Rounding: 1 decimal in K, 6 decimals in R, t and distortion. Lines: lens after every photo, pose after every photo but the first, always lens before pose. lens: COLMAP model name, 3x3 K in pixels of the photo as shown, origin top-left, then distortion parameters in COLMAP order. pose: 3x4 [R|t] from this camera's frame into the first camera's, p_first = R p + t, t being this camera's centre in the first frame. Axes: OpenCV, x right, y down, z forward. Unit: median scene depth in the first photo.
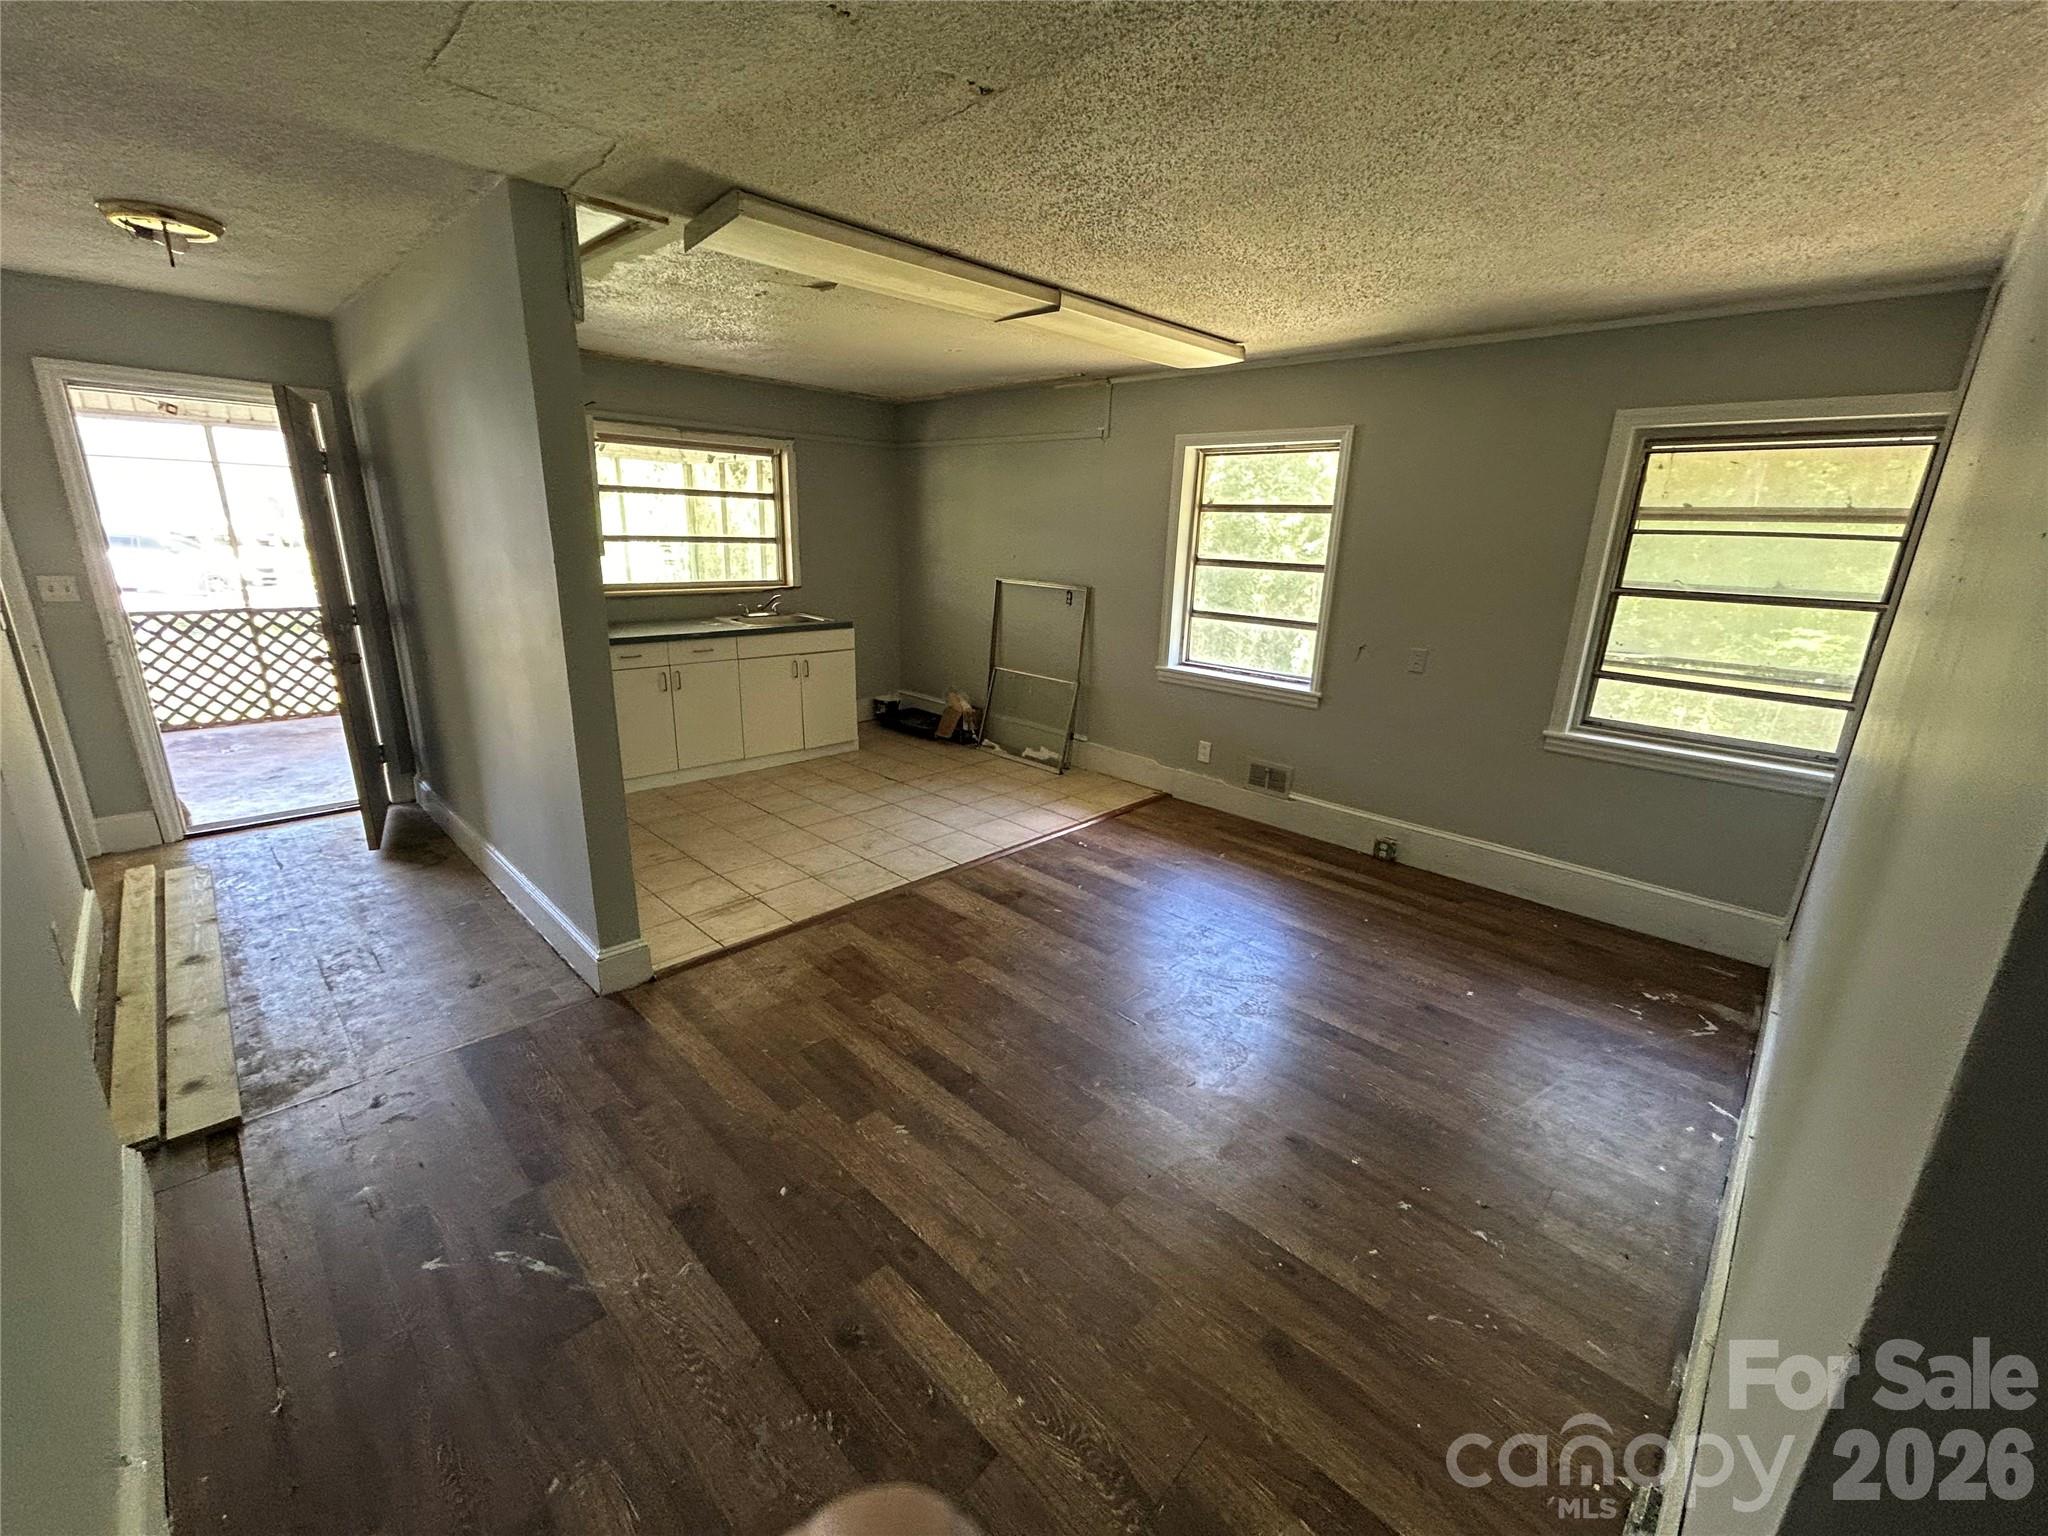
lens RADIAL K [[821.5, 0, 1024.0], [0, 821.5, 768.0], [0, 0, 1]] dist [-0.003386, -0.000013]
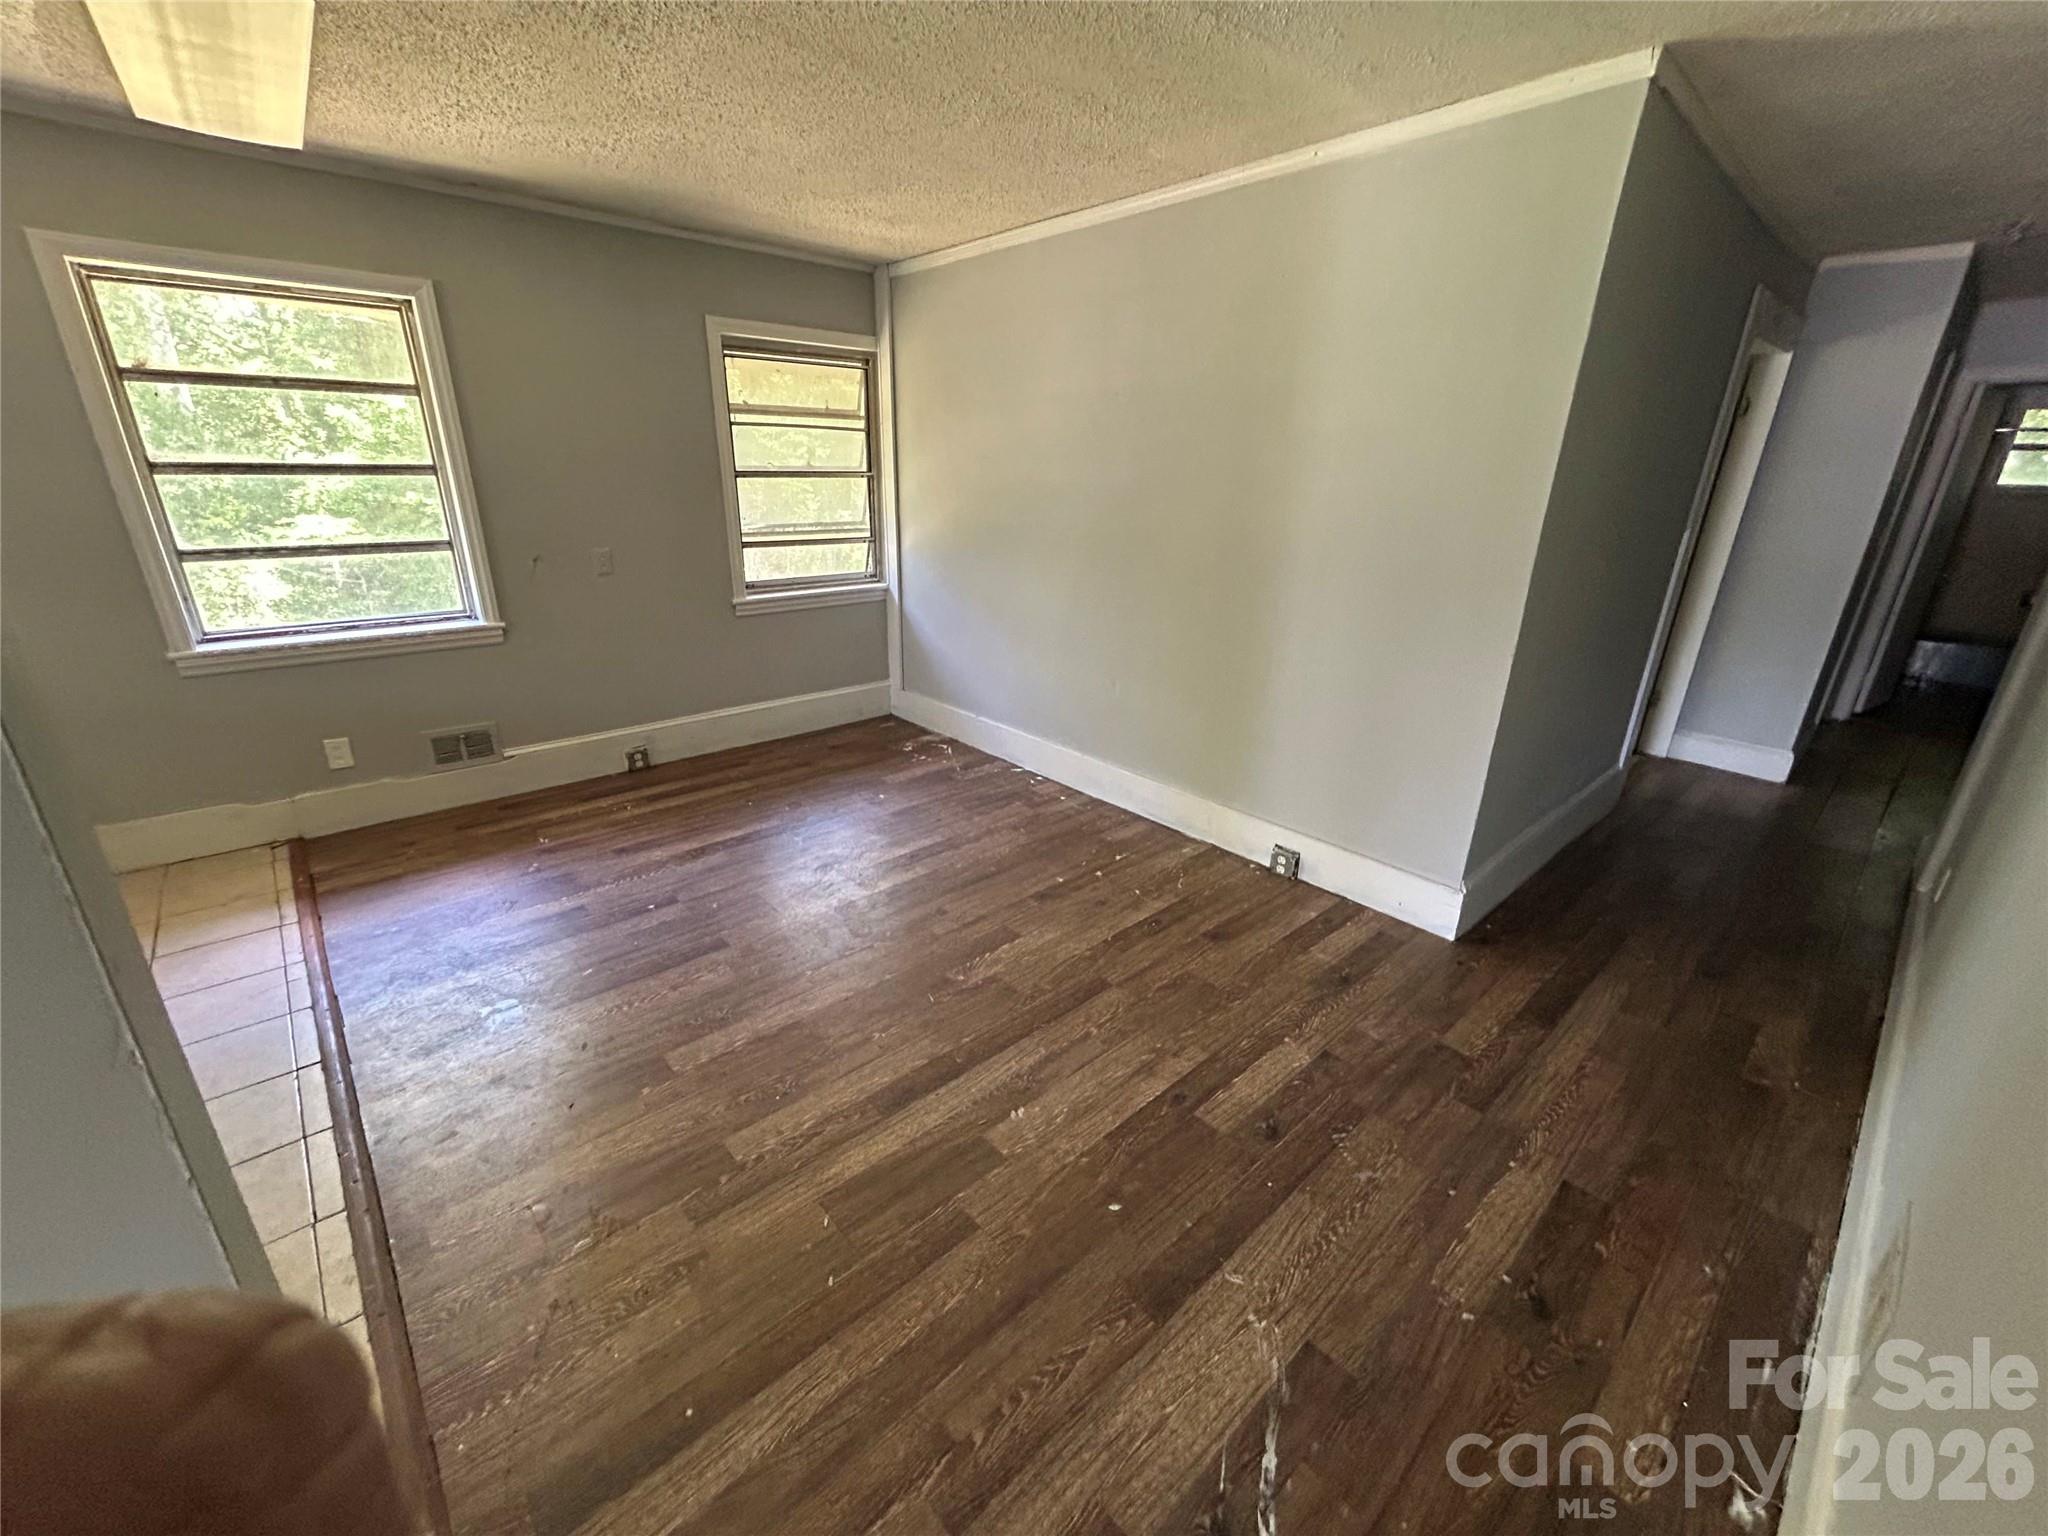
lens RADIAL K [[821.5, 0, 1024.0], [0, 821.5, 768.0], [0, 0, 1]] dist [-0.003386, -0.000013]
pose [[0.065531, -0.380601, 0.922415, -0.520849], [0.262699, 0.898372, 0.352018, -0.136786], [-0.962650, 0.219250, 0.158854, 0.474253]]
